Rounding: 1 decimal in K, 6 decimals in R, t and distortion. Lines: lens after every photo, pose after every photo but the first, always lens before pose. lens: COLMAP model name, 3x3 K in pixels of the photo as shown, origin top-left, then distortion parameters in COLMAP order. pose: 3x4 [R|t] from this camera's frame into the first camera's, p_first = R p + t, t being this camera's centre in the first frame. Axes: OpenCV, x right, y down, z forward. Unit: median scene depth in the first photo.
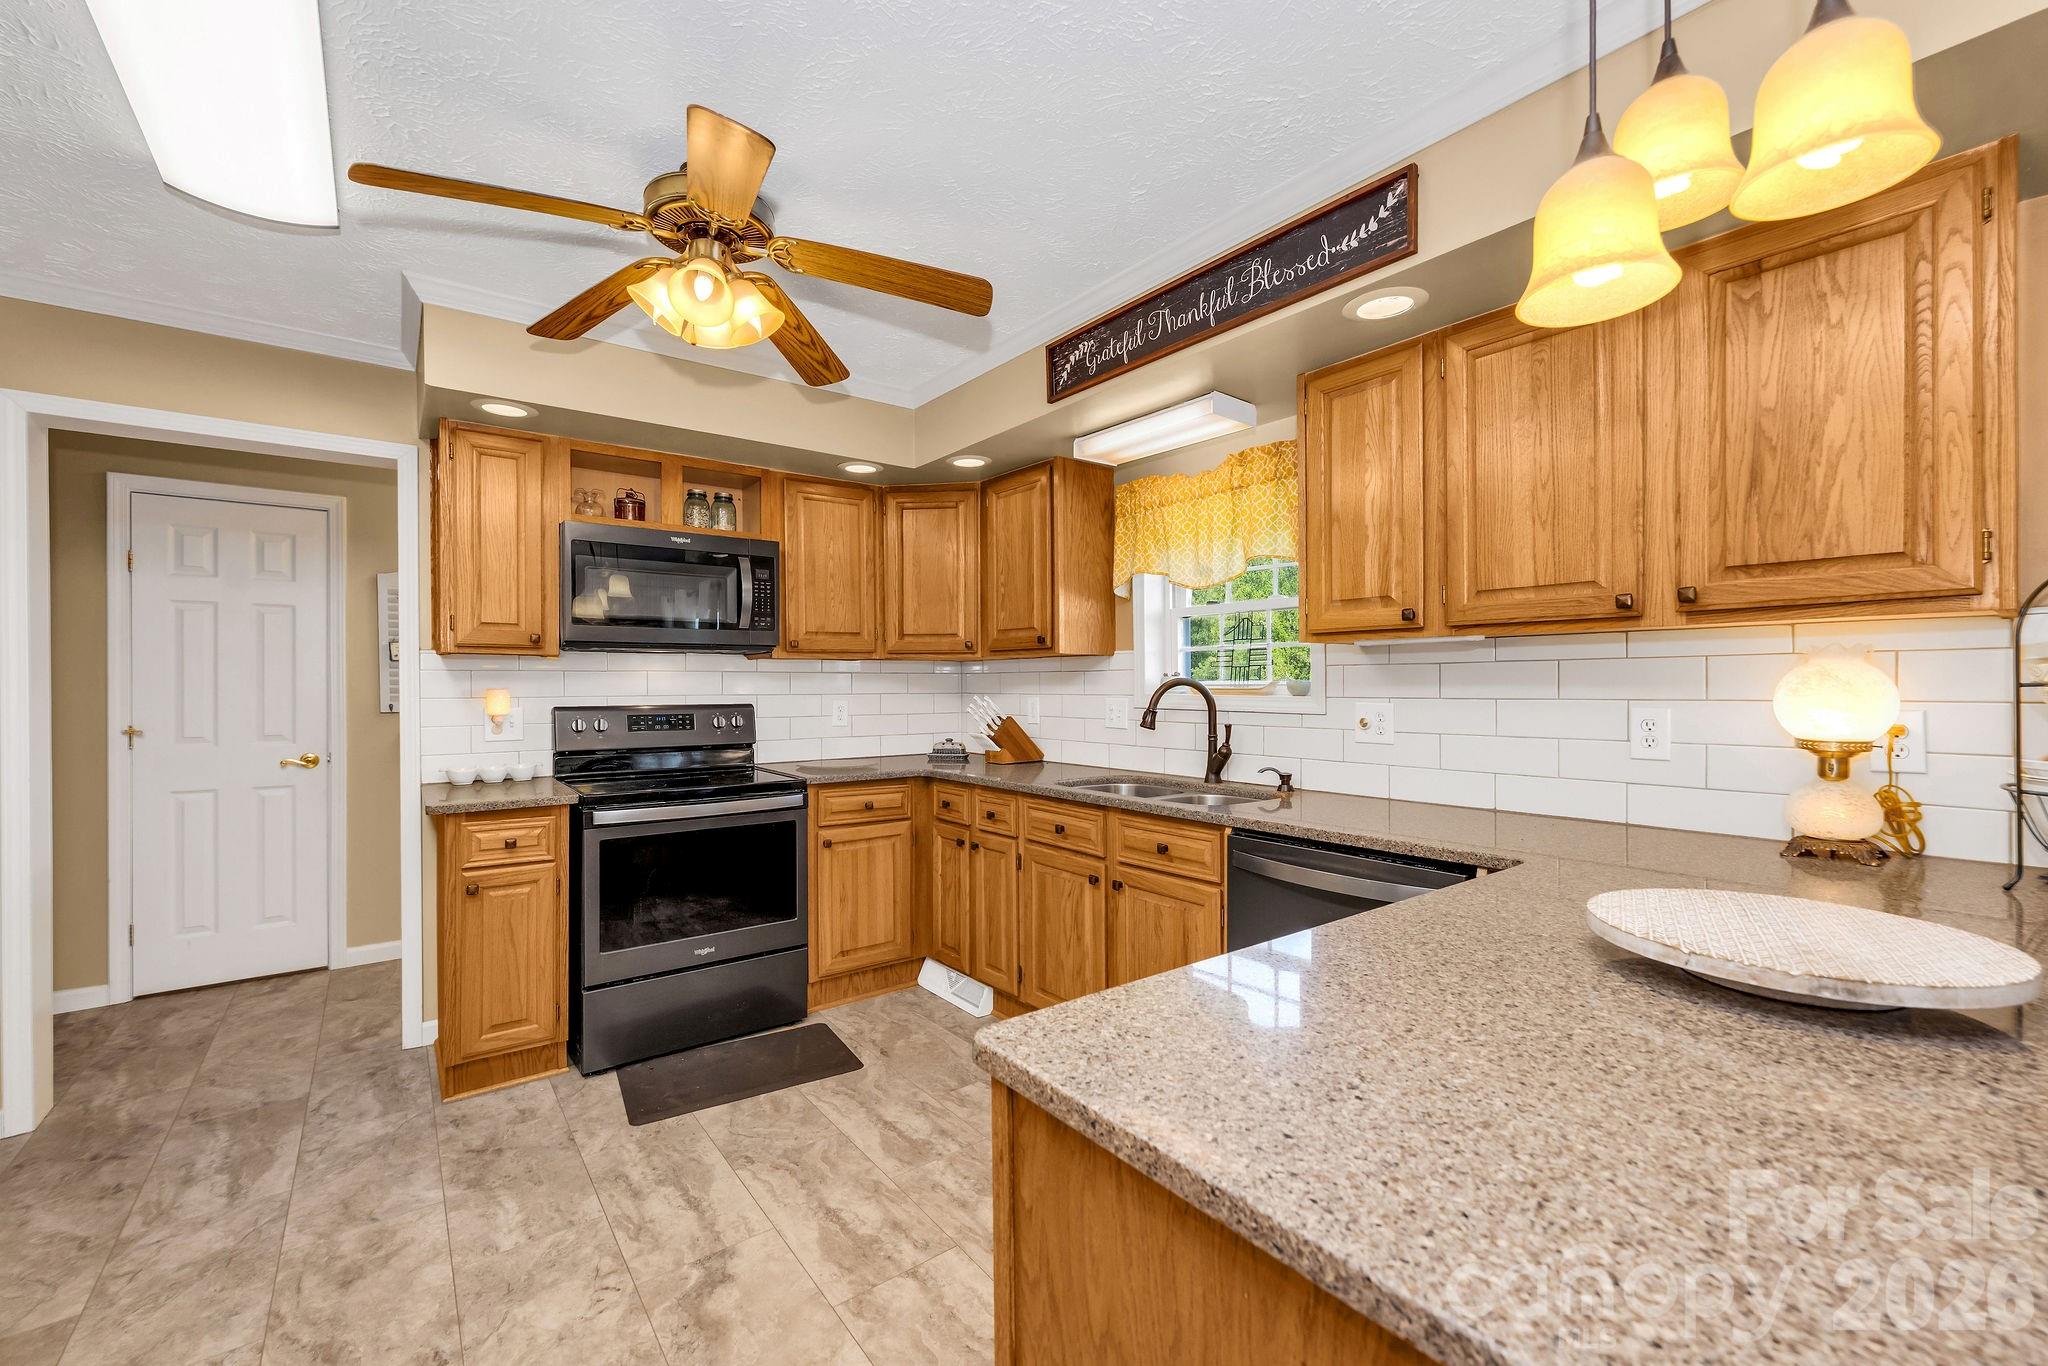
lens RADIAL K [[842.6, 0, 1028.1], [0, 842.6, 690.2], [0, 0, 1]] dist [-0.001789, -0.000015]
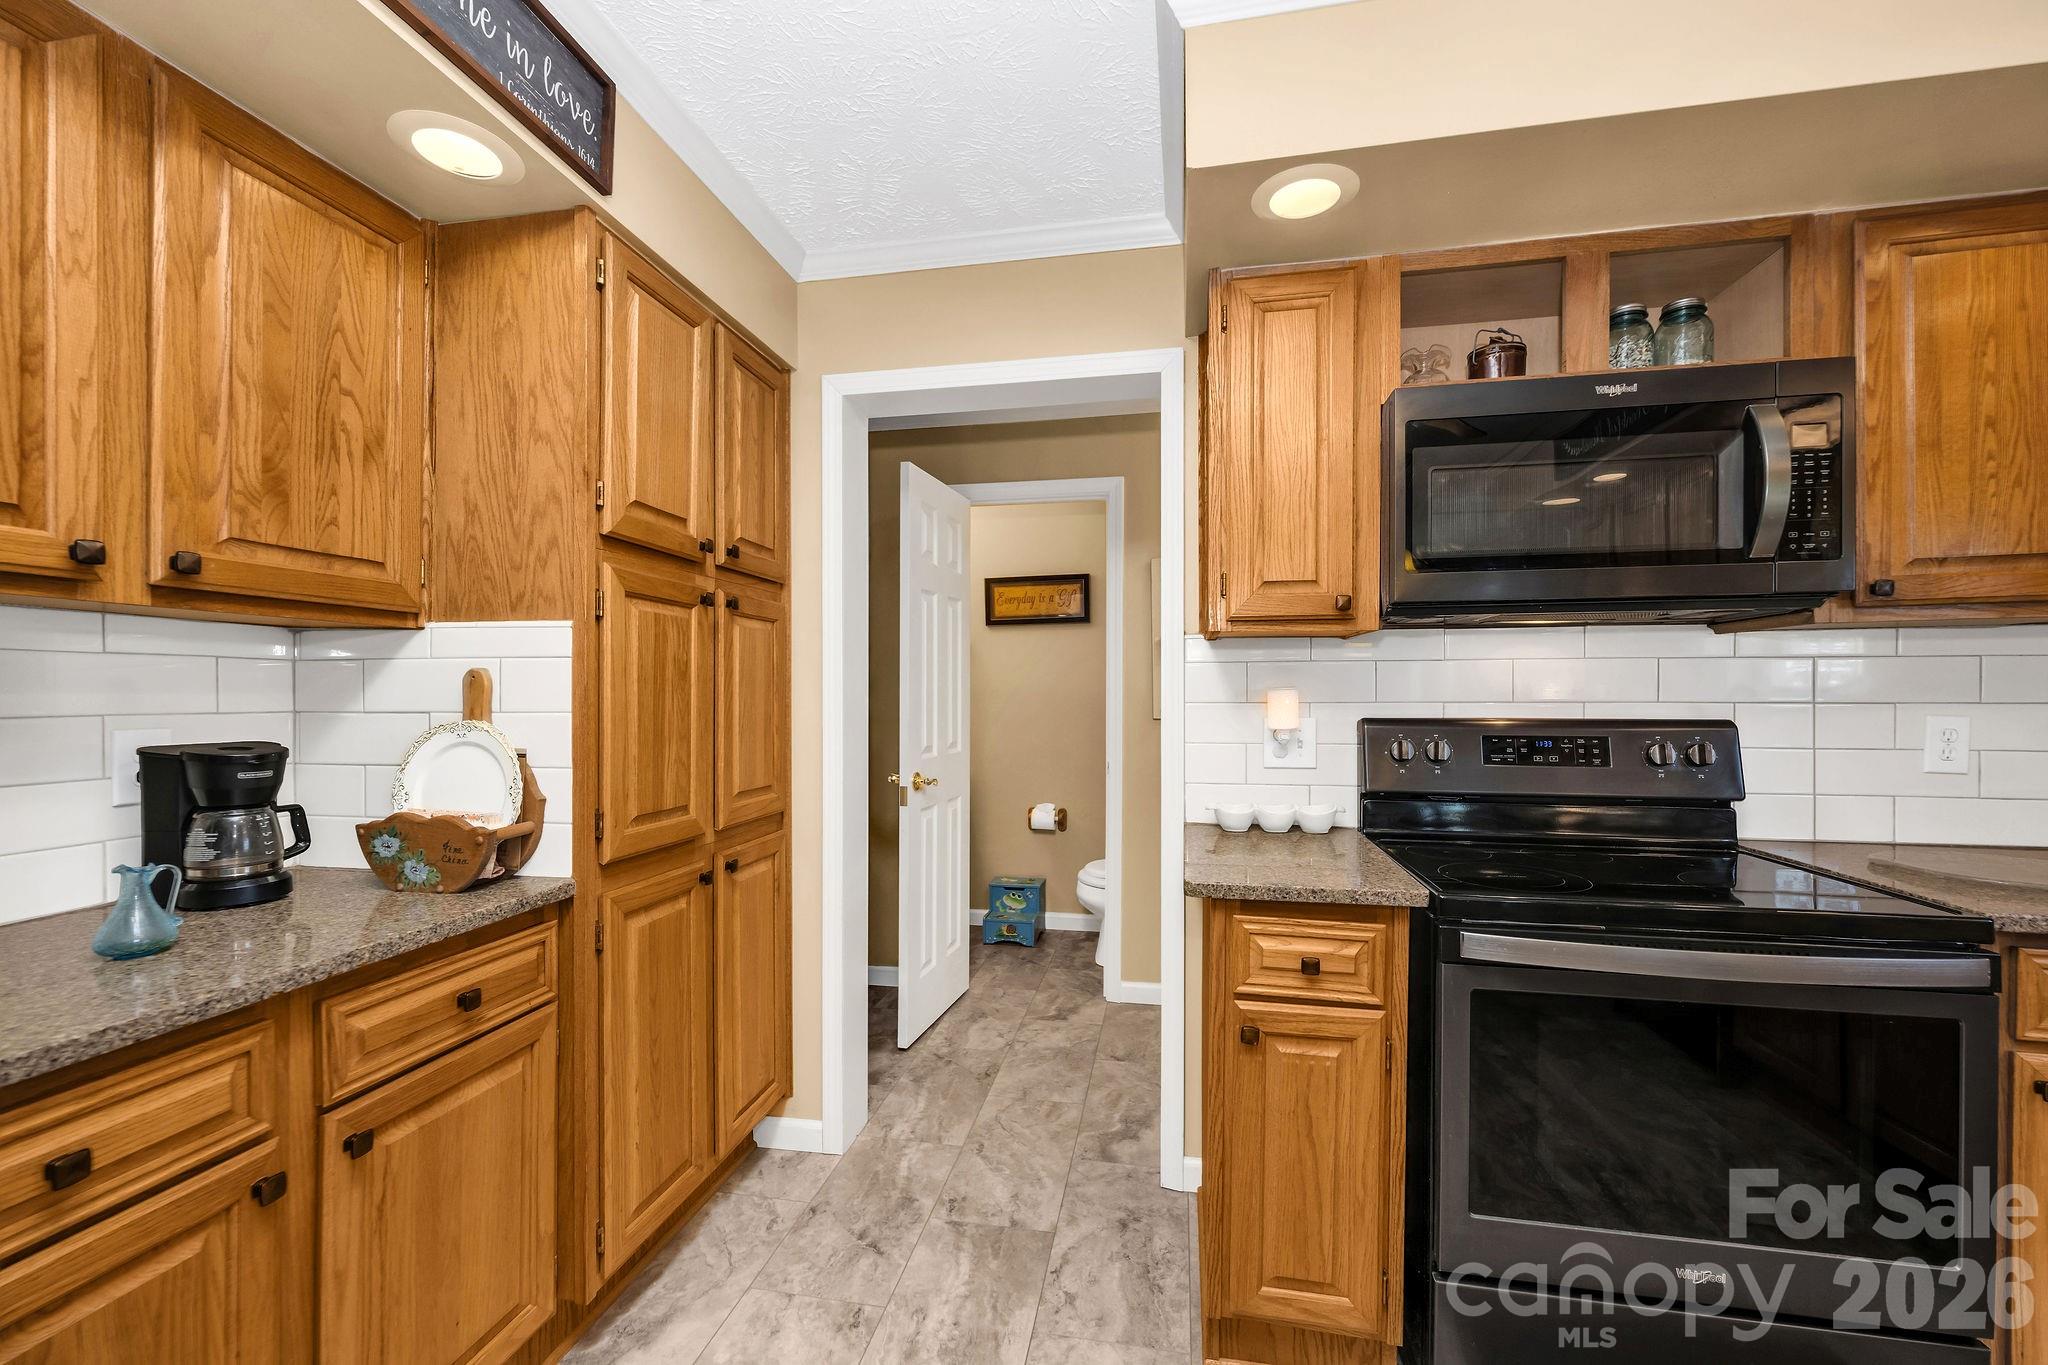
lens RADIAL K [[818.2, 0, 1019.8], [0, 818.2, 696.8], [0, 0, 1]] dist [-0.000555, 0.000098]
pose [[0.663456, 0.005673, -0.748193, -0.306733], [-0.007281, 0.999973, 0.001126, 0.005518], [0.748180, 0.004700, 0.663480, 0.450877]]
